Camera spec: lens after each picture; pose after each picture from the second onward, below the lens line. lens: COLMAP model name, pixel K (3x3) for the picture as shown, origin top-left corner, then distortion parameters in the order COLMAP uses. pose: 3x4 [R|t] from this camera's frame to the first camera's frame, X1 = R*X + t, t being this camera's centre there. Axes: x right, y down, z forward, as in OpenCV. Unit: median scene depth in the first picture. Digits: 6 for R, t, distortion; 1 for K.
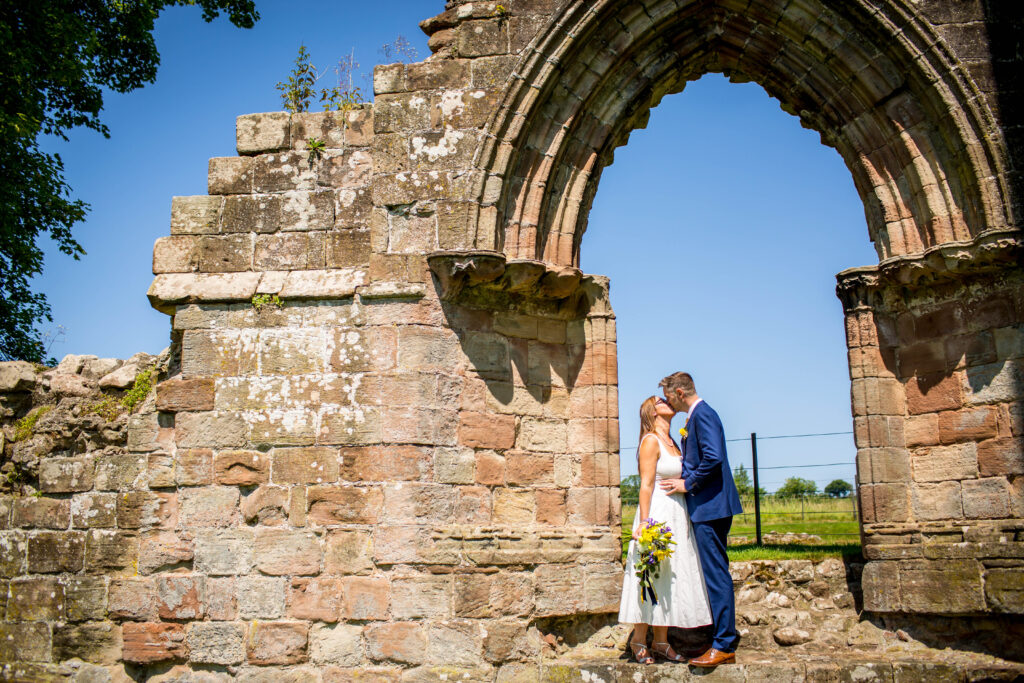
lens RADIAL K [[1012.9, 0, 511.0], [0, 1012.9, 339.7], [0, 0, 1]] dist [-0.055057, 0.000000]
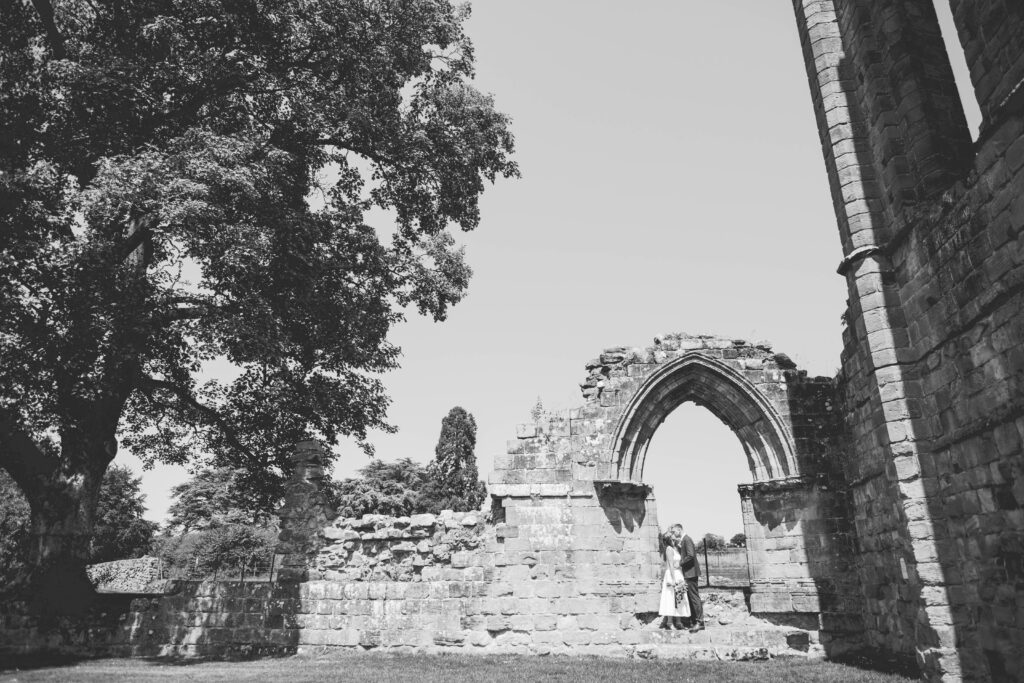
lens RADIAL K [[716.7, 0, 515.5], [0, 716.7, 342.4], [0, 0, 1]] dist [-0.032996, 0.009295]
pose [[0.999839, 0.010267, 0.014738, -0.327181], [-0.008389, 0.992465, -0.122242, -0.216976], [-0.015882, 0.122099, 0.992391, -1.005664]]
